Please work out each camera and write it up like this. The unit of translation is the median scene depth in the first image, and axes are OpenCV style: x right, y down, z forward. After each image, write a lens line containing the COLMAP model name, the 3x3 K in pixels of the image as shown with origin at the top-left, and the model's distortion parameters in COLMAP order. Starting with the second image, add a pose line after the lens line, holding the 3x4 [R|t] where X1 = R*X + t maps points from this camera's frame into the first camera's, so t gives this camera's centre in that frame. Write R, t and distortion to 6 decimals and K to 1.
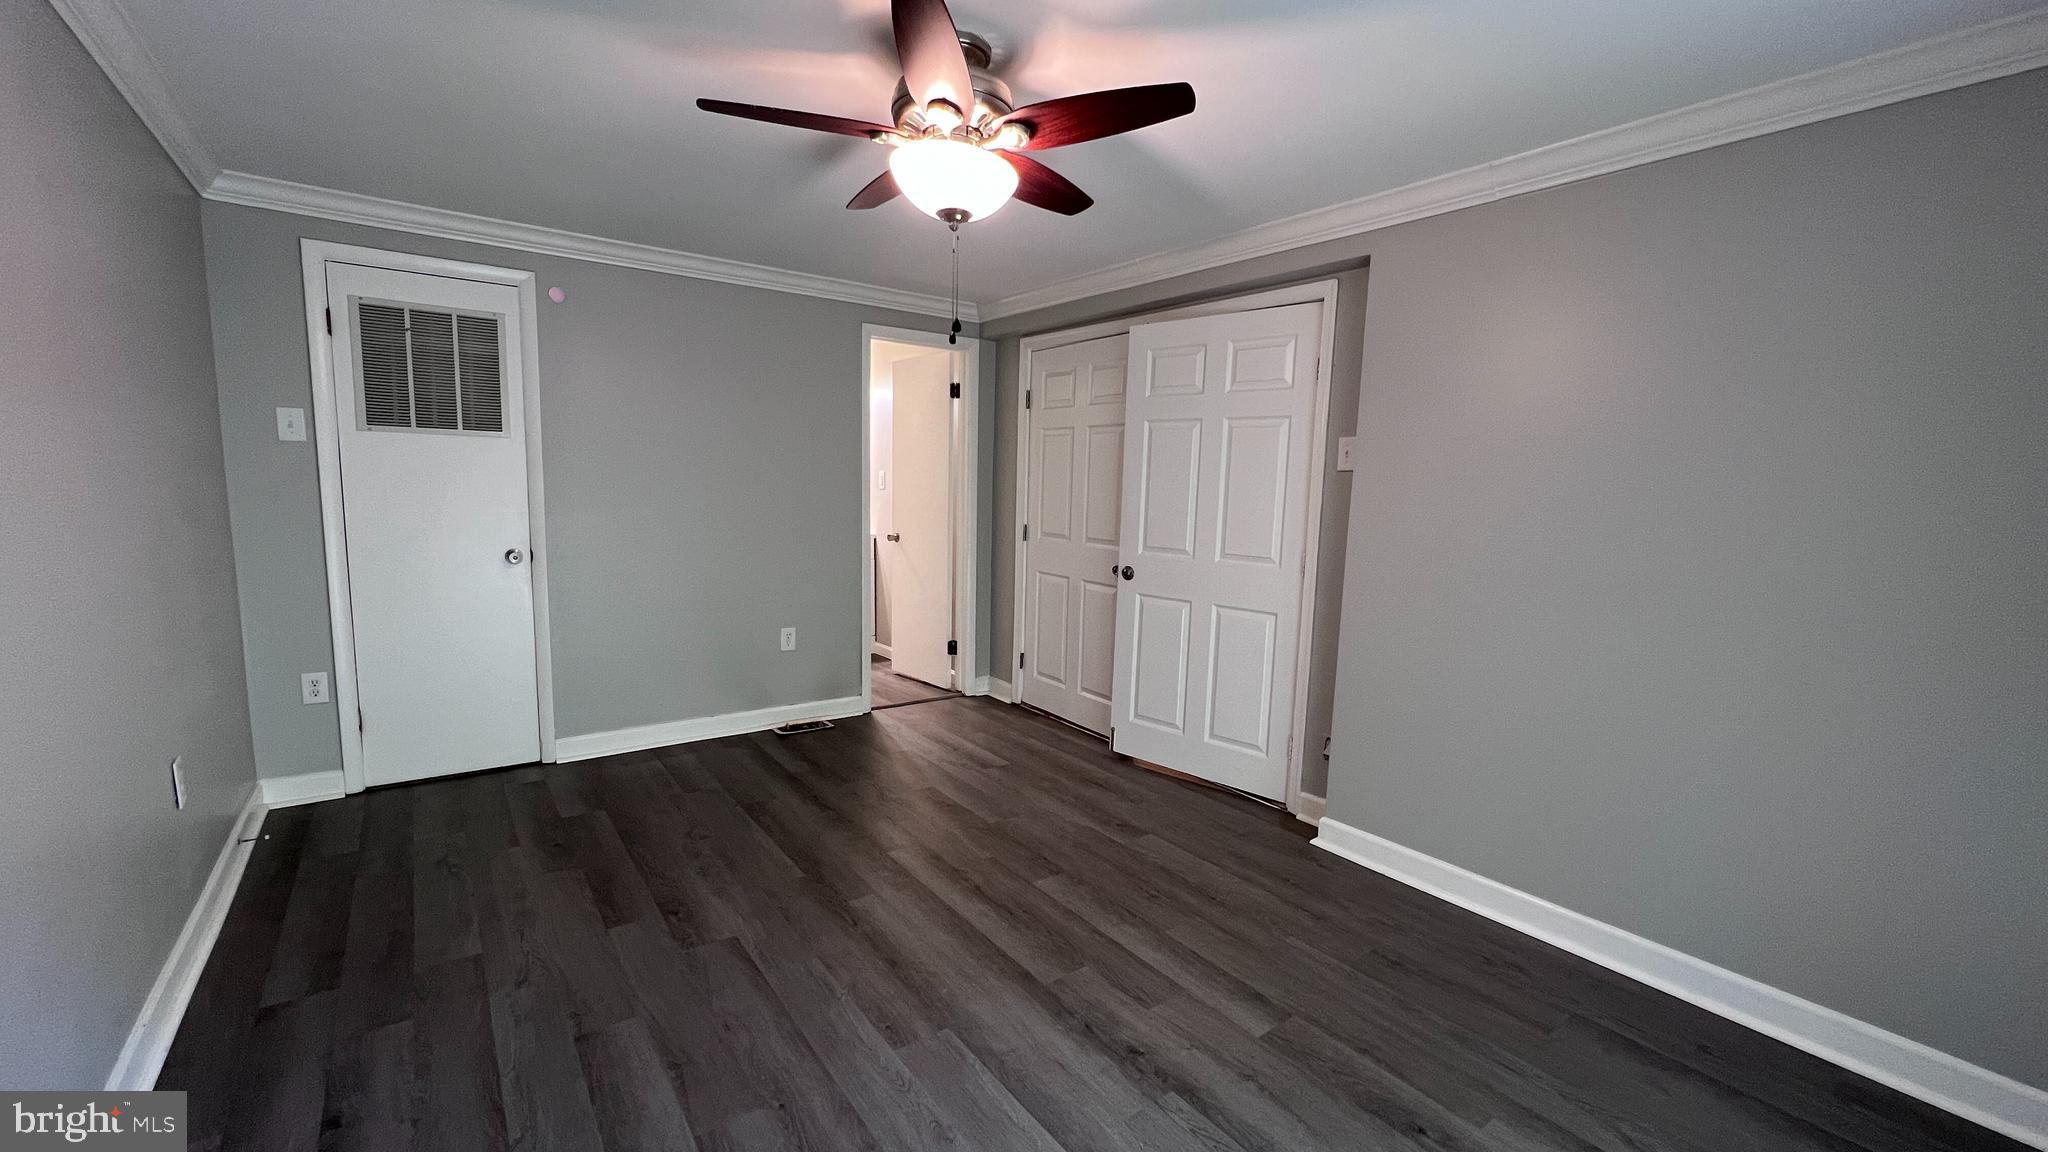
lens RADIAL K [[817.1, 0, 1022.8], [0, 817.1, 581.7], [0, 0, 1]] dist [-0.001901, 0.000269]
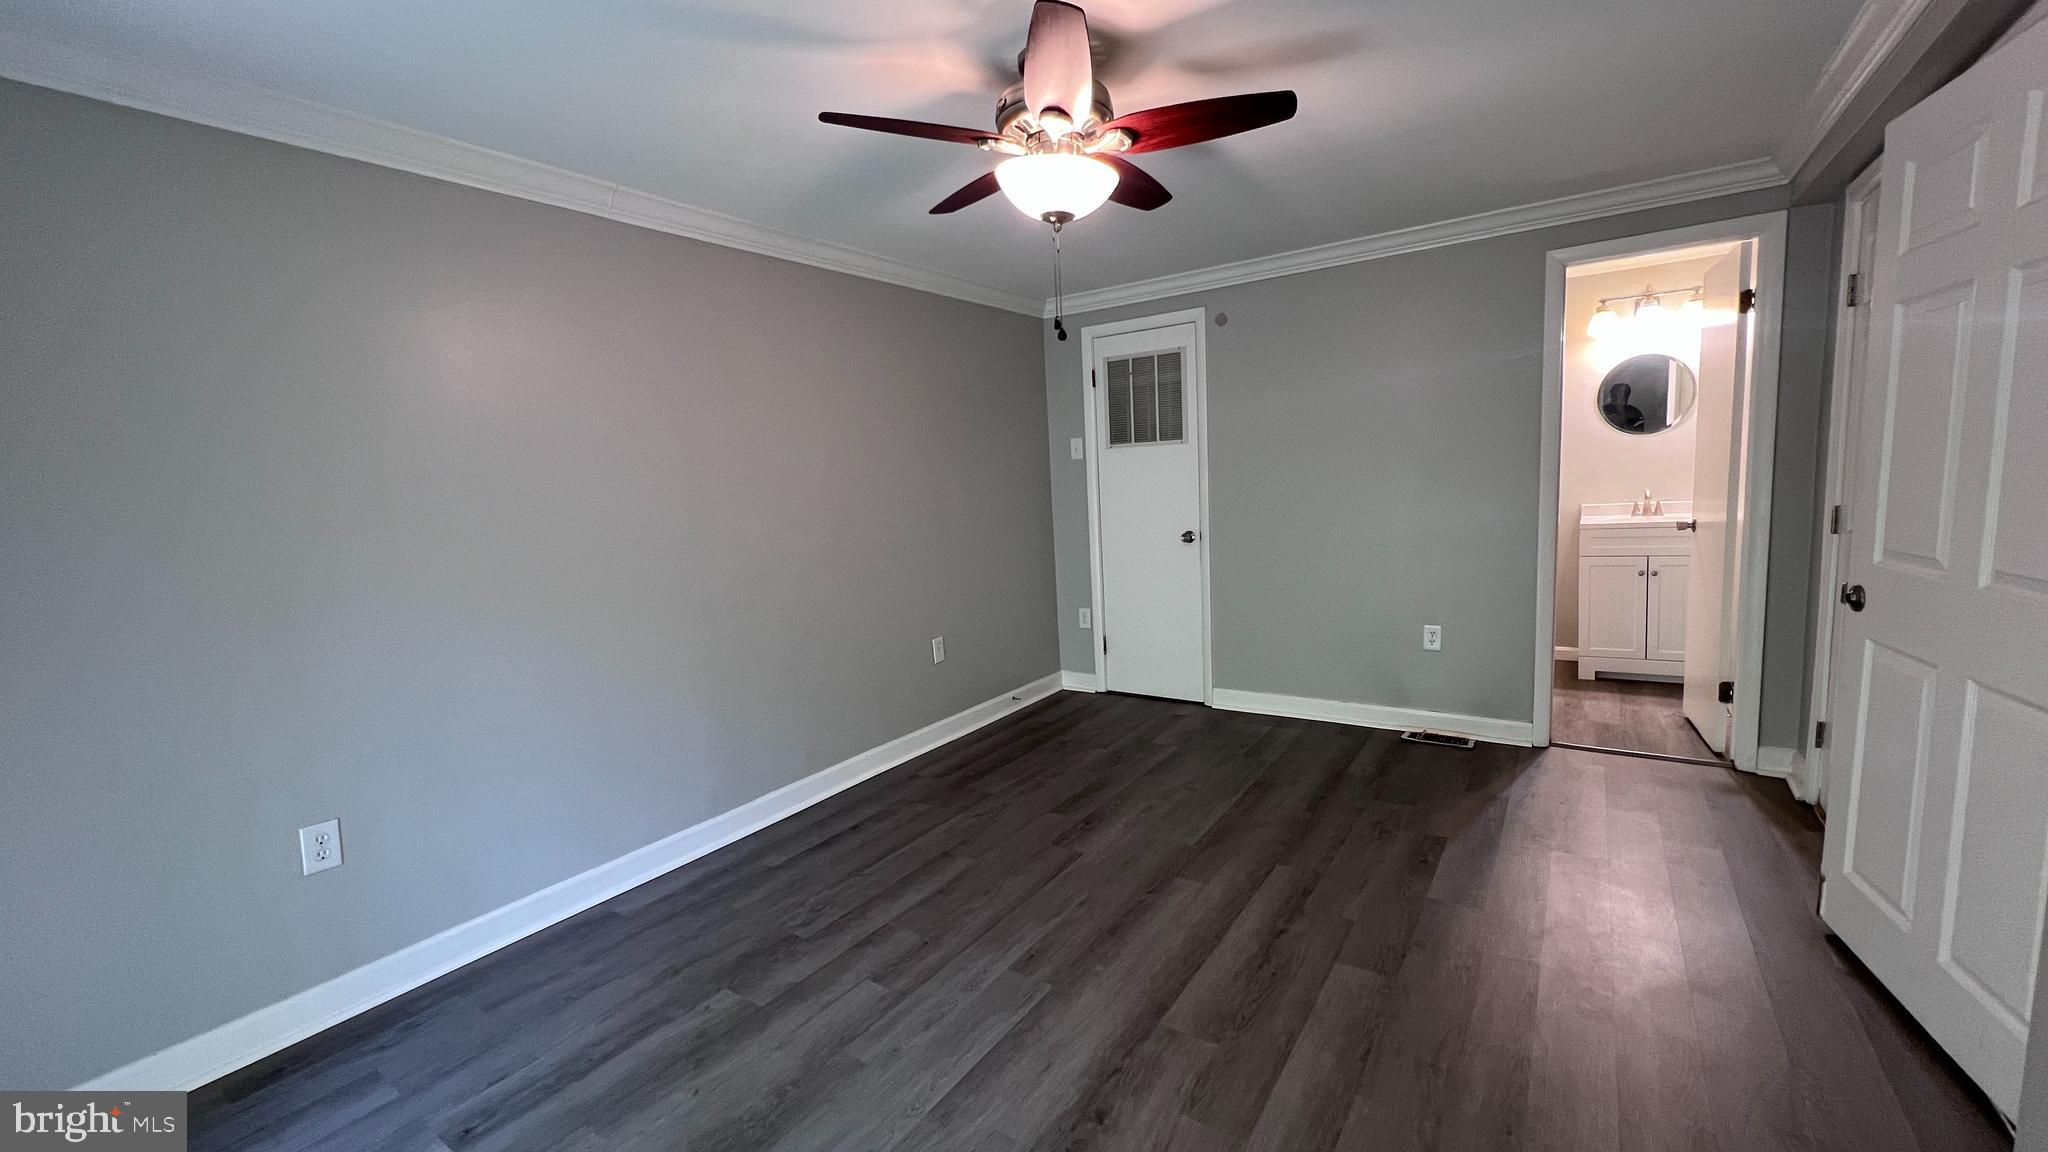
lens RADIAL K [[817.1, 0, 1022.8], [0, 817.1, 581.7], [0, 0, 1]] dist [-0.001901, 0.000269]
pose [[0.326124, 0.076806, -0.942202, 0.538721], [-0.056078, 0.996511, 0.061823, -0.027773], [0.943662, 0.032674, 0.329293, 0.371531]]
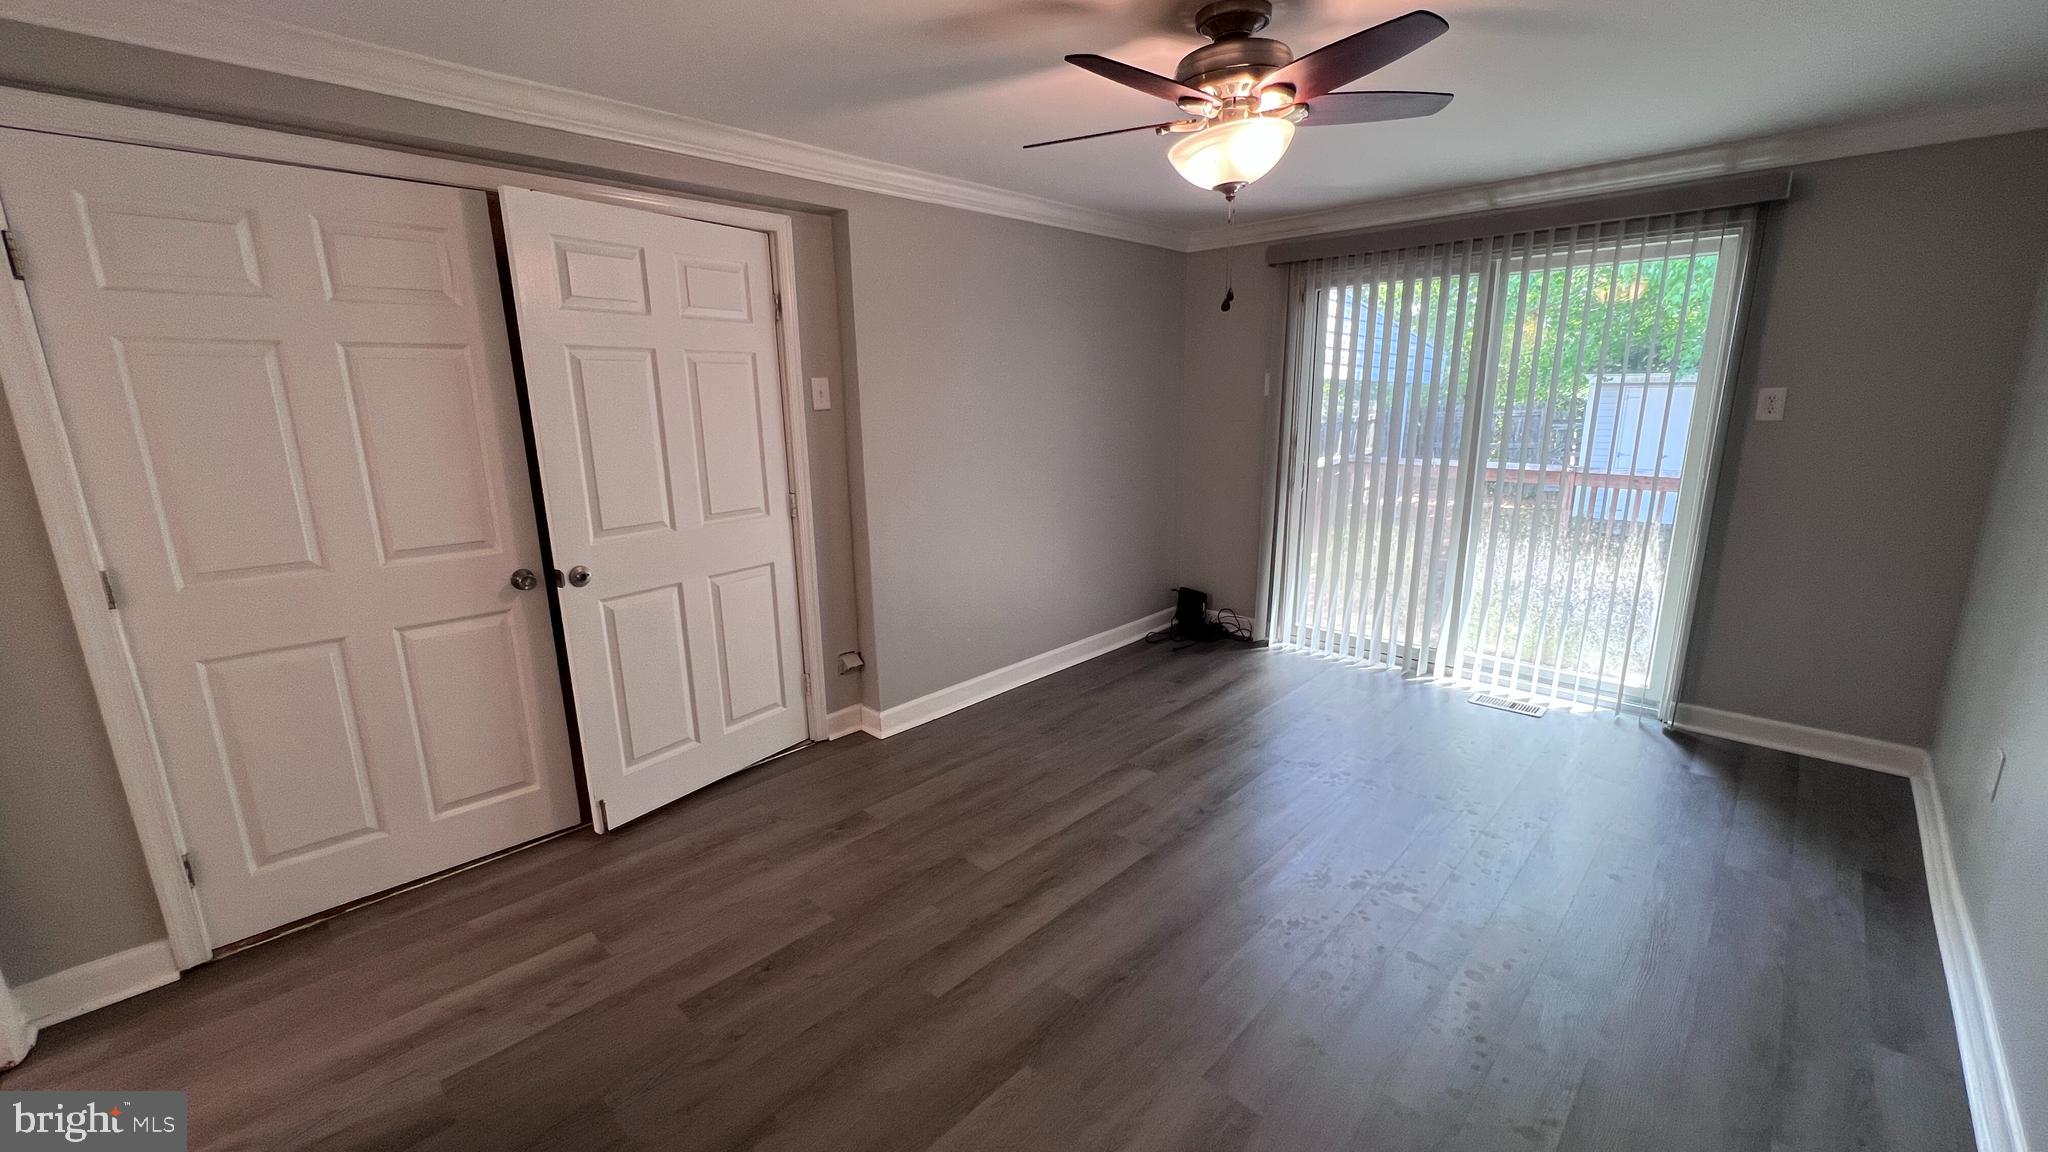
lens RADIAL K [[817.1, 0, 1022.8], [0, 817.1, 581.7], [0, 0, 1]] dist [-0.001901, 0.000269]
pose [[-0.172387, -0.250153, 0.952736, -0.684380], [0.130146, 0.952952, 0.273758, -0.169678], [-0.976394, 0.171187, -0.131720, 0.873869]]
